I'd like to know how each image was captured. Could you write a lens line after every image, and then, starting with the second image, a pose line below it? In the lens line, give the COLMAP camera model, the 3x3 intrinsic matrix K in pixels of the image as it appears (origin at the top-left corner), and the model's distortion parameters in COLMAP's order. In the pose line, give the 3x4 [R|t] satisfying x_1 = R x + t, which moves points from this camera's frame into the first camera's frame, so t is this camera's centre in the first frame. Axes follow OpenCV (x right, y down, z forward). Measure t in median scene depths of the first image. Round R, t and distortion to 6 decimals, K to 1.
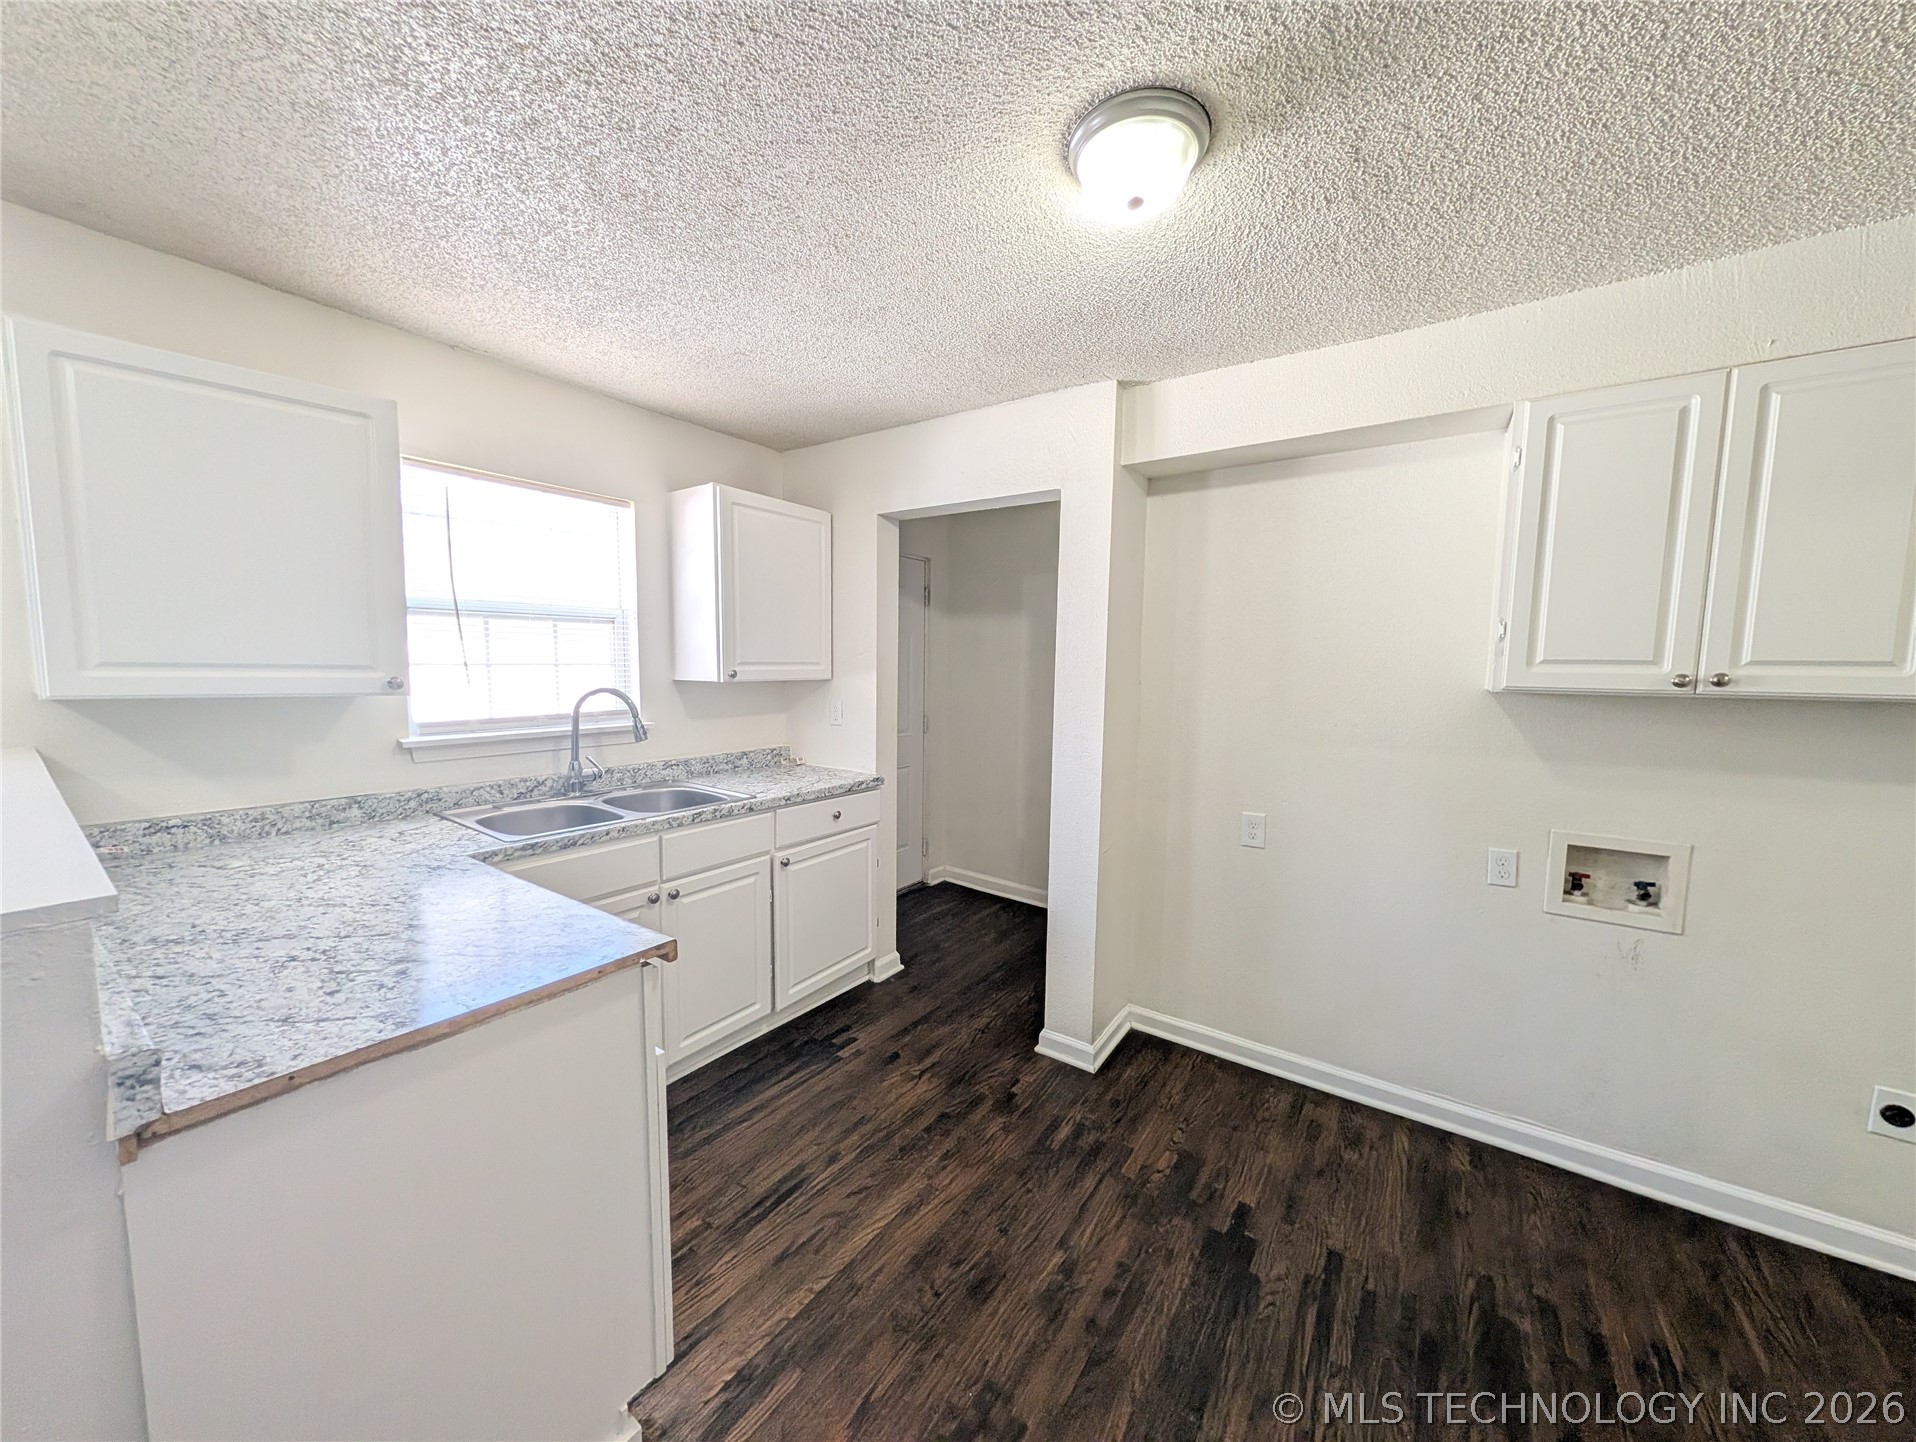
lens RADIAL K [[696.3, 0, 955.5], [0, 696.3, 727.3], [0, 0, 1]] dist [0.001523, -0.000019]
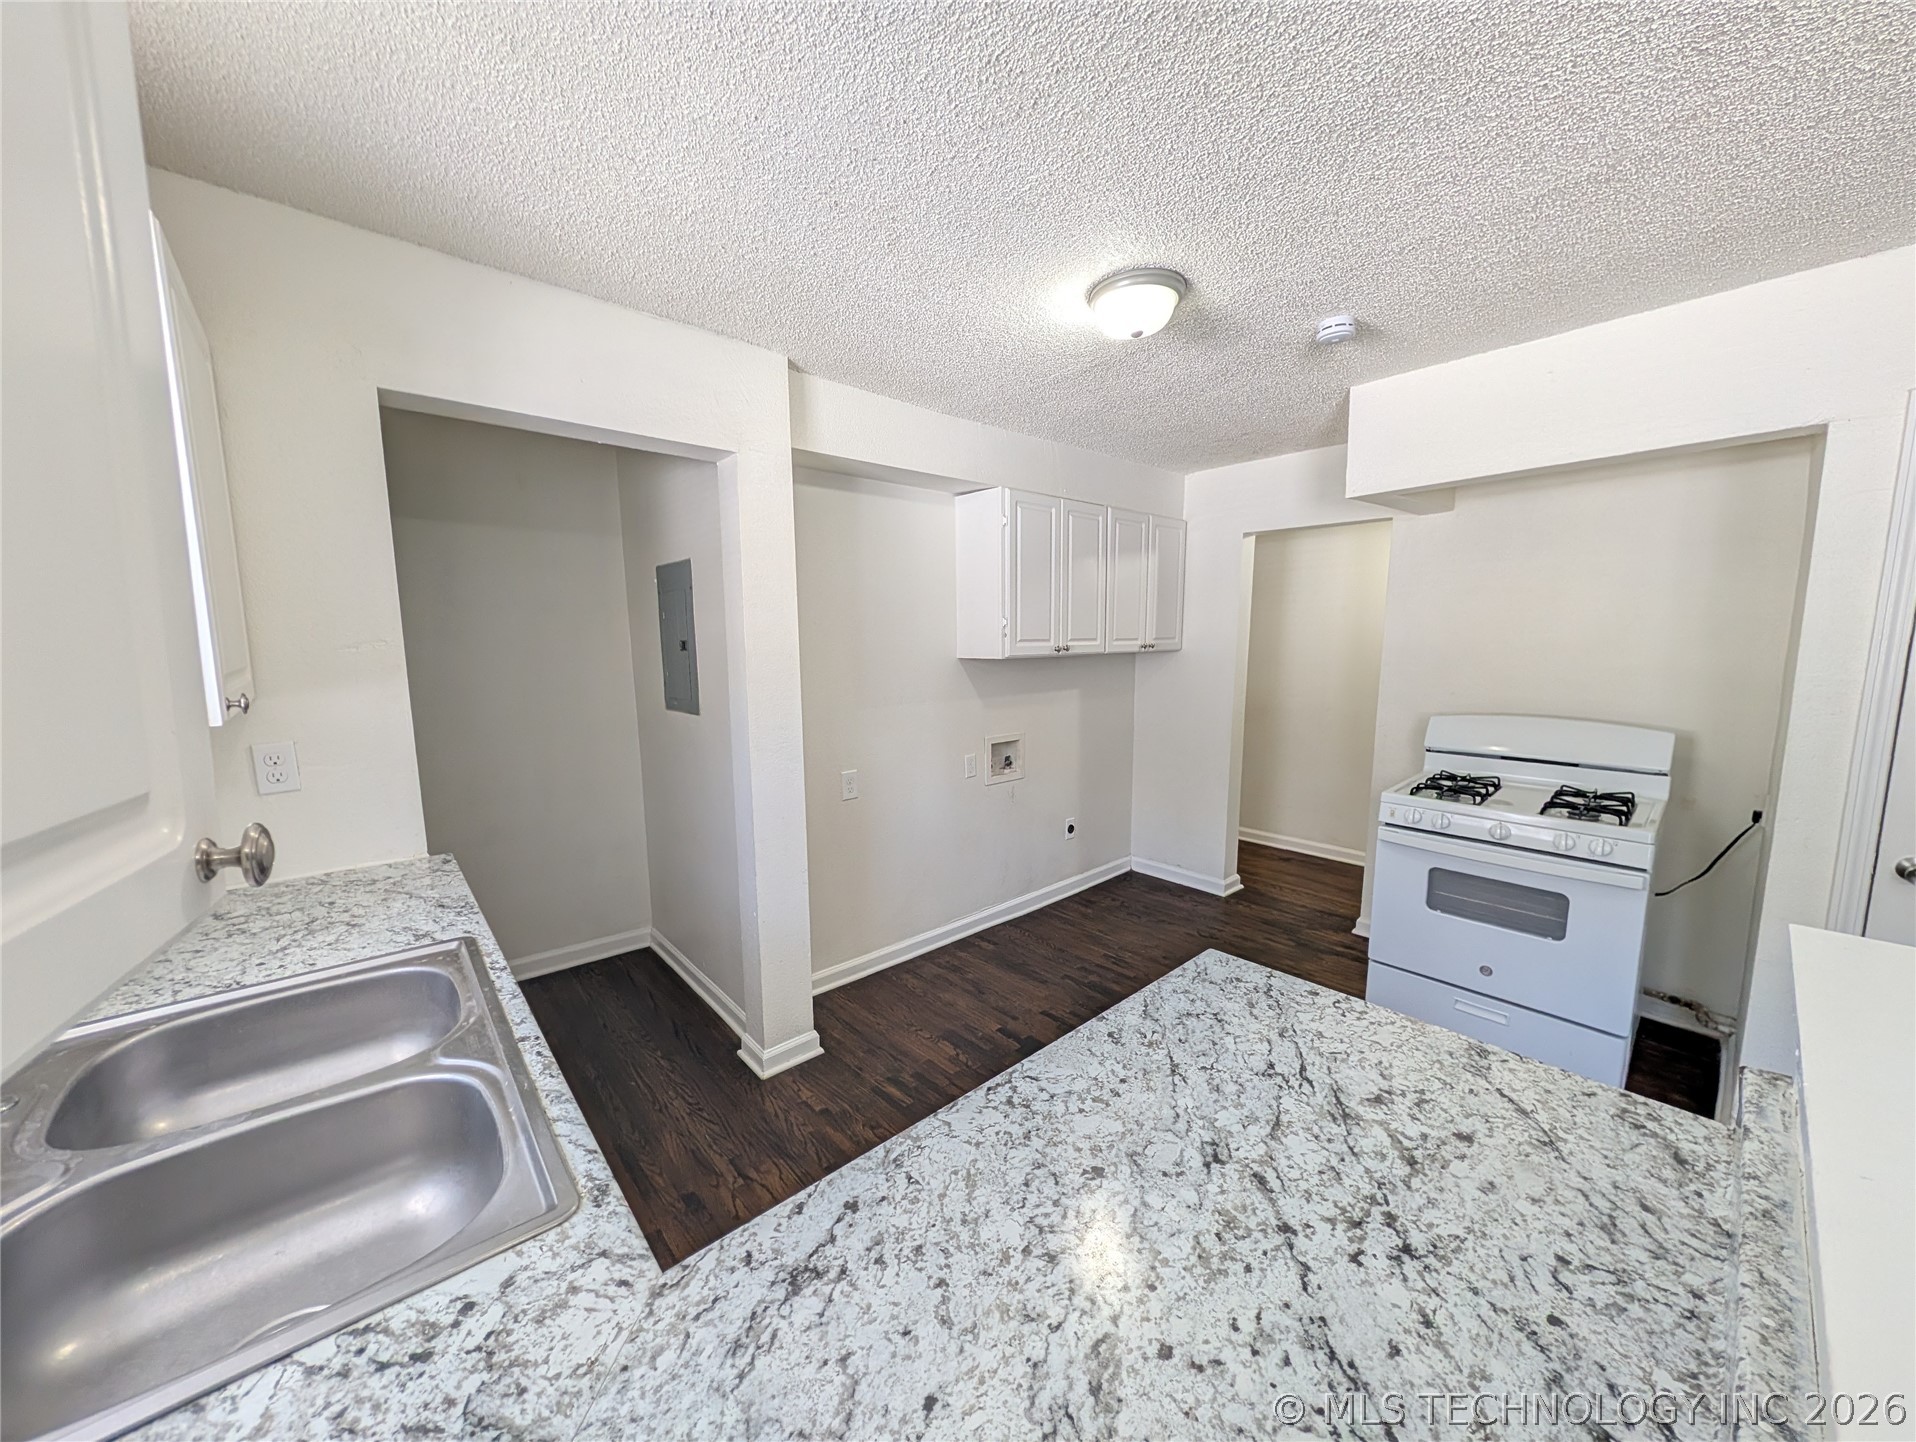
lens RADIAL K [[694.0, 0, 958.3], [0, 694.0, 727.9], [0, 0, 1]] dist [-0.000076, -0.000095]
pose [[0.233865, -0.140225, 0.962104, -0.761558], [0.103573, 0.987507, 0.118752, -0.082630], [-0.966737, 0.071876, 0.245467, 0.600686]]
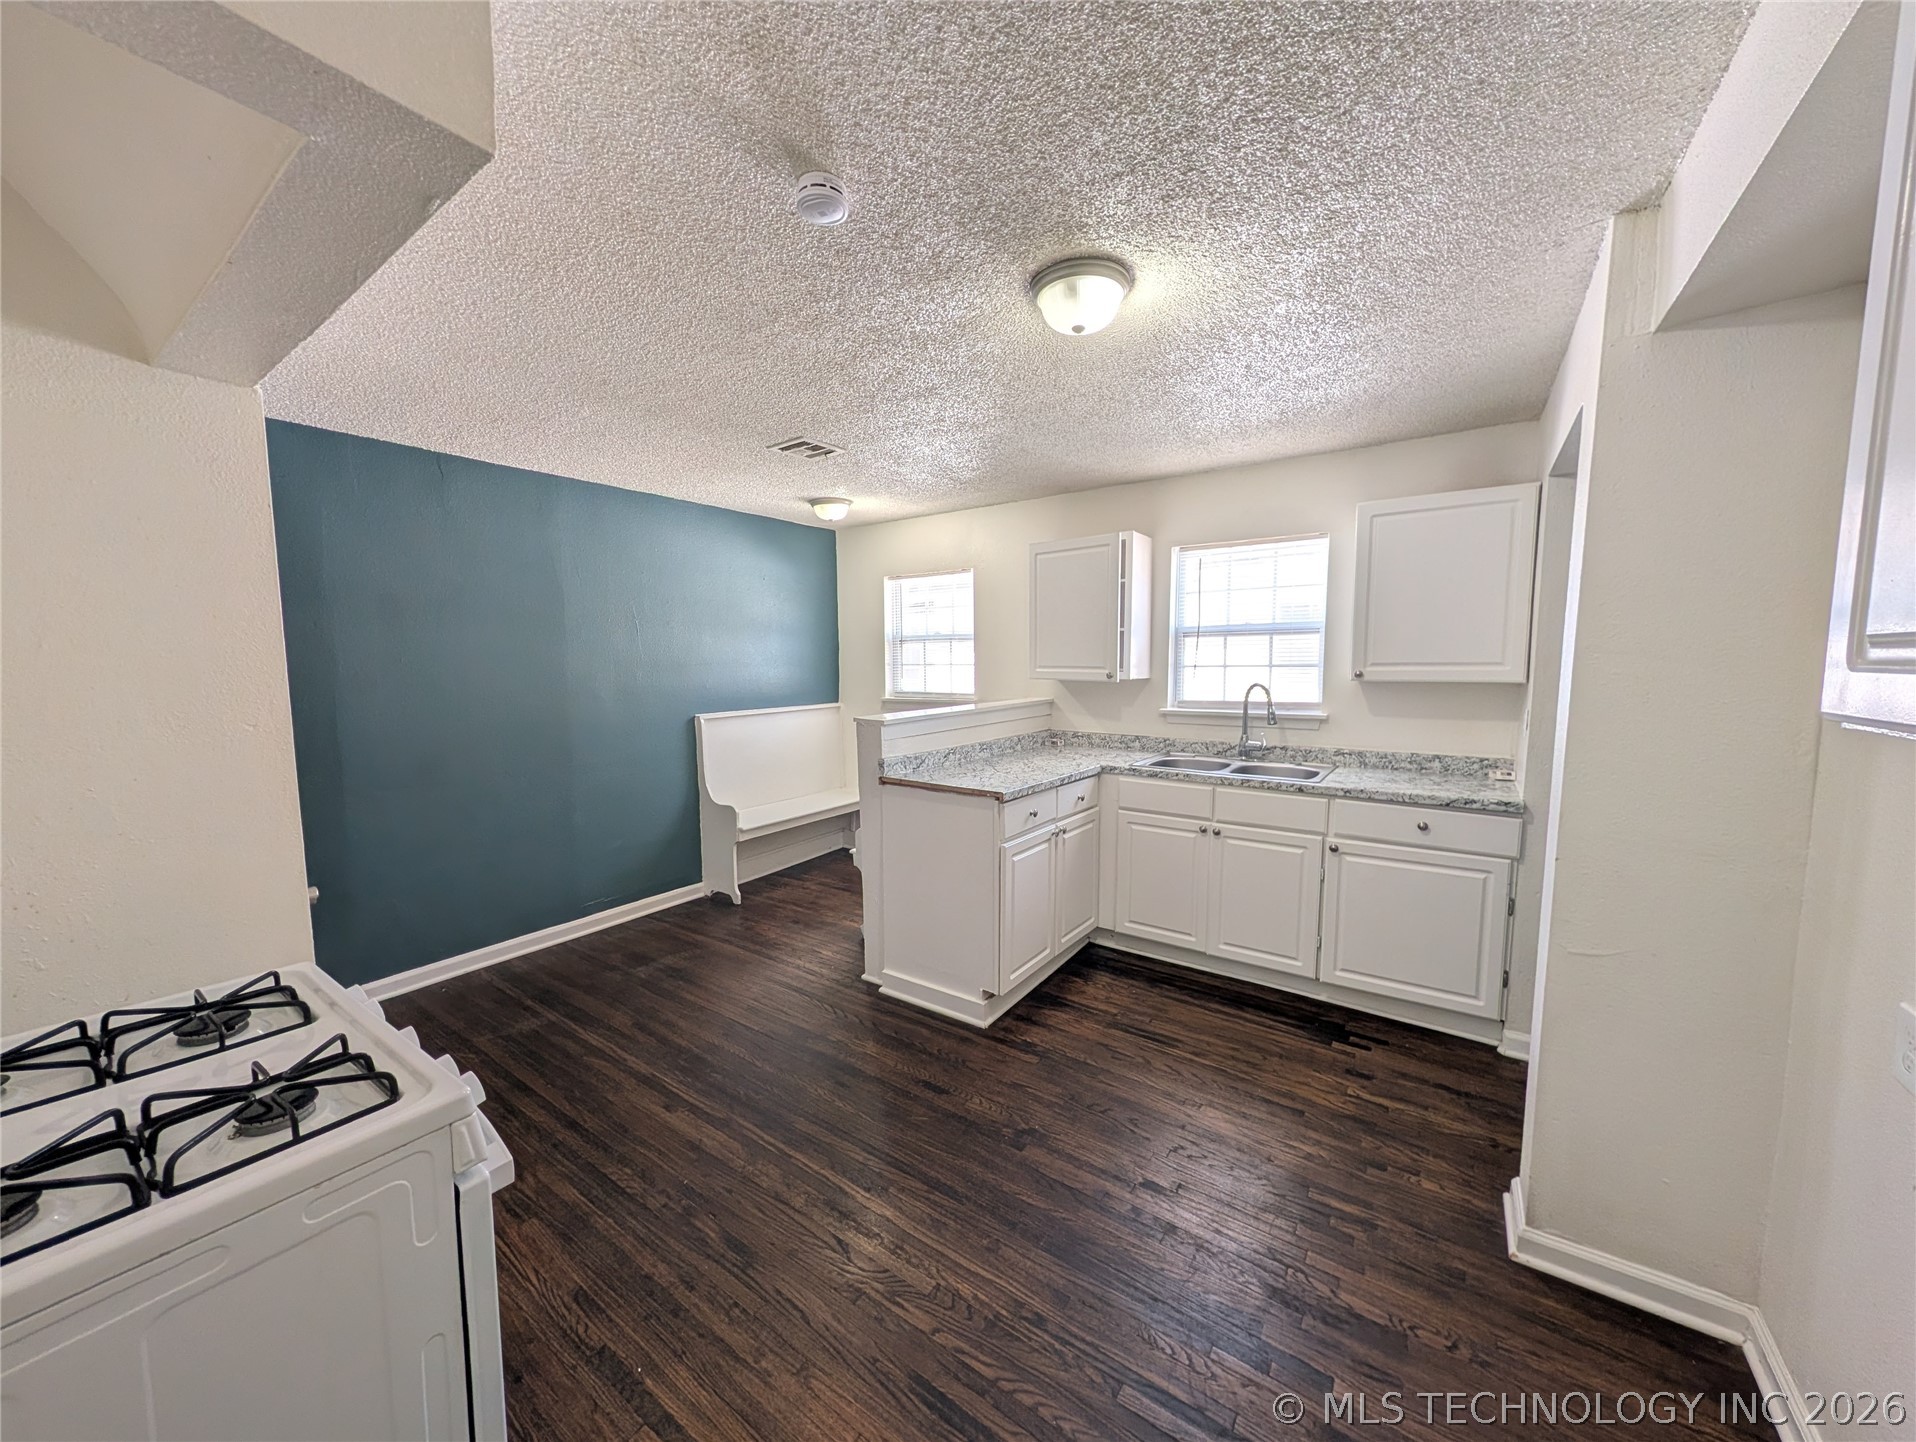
lens RADIAL K [[696.3, 0, 955.5], [0, 696.3, 727.3], [0, 0, 1]] dist [0.001523, -0.000019]
pose [[-0.010268, 0.082406, -0.996546, 0.966247], [-0.089168, 0.992553, 0.082994, -0.034954], [0.995964, 0.089712, -0.002844, 0.470550]]
